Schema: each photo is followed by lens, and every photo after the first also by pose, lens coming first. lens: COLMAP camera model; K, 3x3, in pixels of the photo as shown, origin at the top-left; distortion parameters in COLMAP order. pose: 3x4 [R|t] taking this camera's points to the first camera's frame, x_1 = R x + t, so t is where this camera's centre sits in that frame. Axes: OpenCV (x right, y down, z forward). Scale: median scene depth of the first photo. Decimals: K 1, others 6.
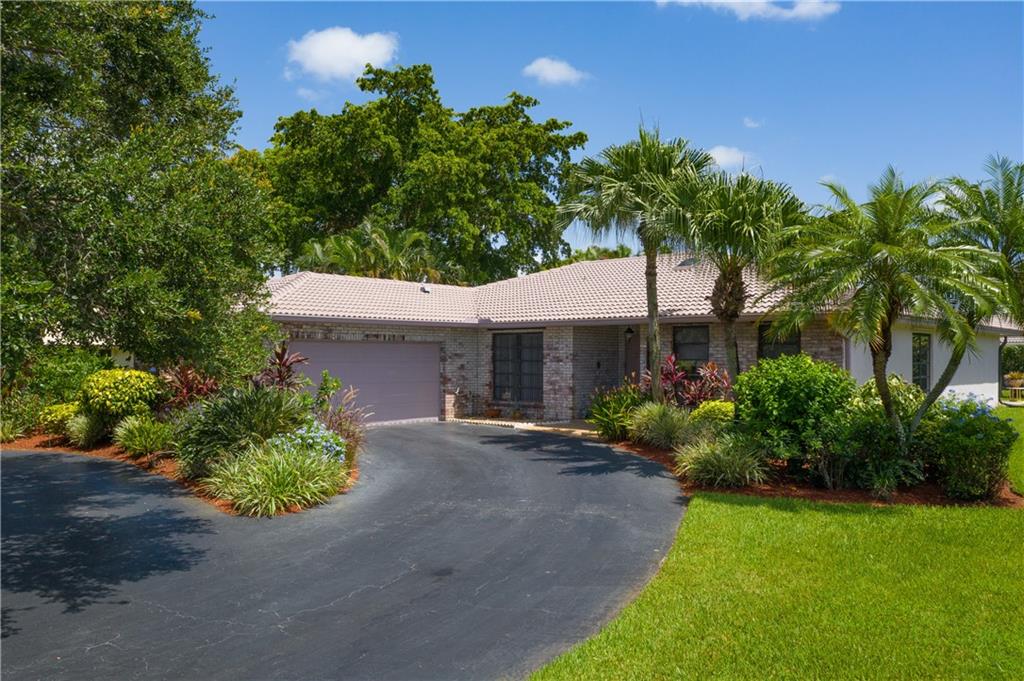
lens RADIAL K [[801.2, 0, 515.5], [0, 801.2, 340.1], [0, 0, 1]] dist [-0.024891, 0.028415]
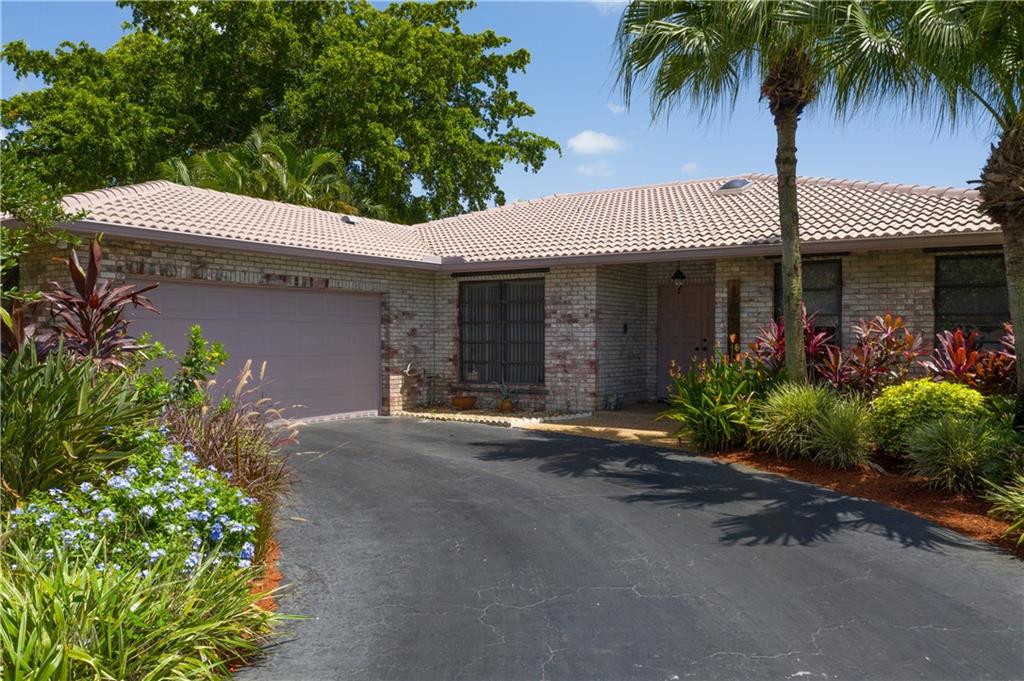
lens RADIAL K [[801.2, 0, 508.8], [0, 801.2, 344.9], [0, 0, 1]] dist [-0.024891, 0.028415]
pose [[0.990166, -0.002807, 0.139873, -0.083160], [-0.001189, 0.999594, 0.028475, 0.025611], [-0.139896, -0.028361, 0.989760, 0.351432]]
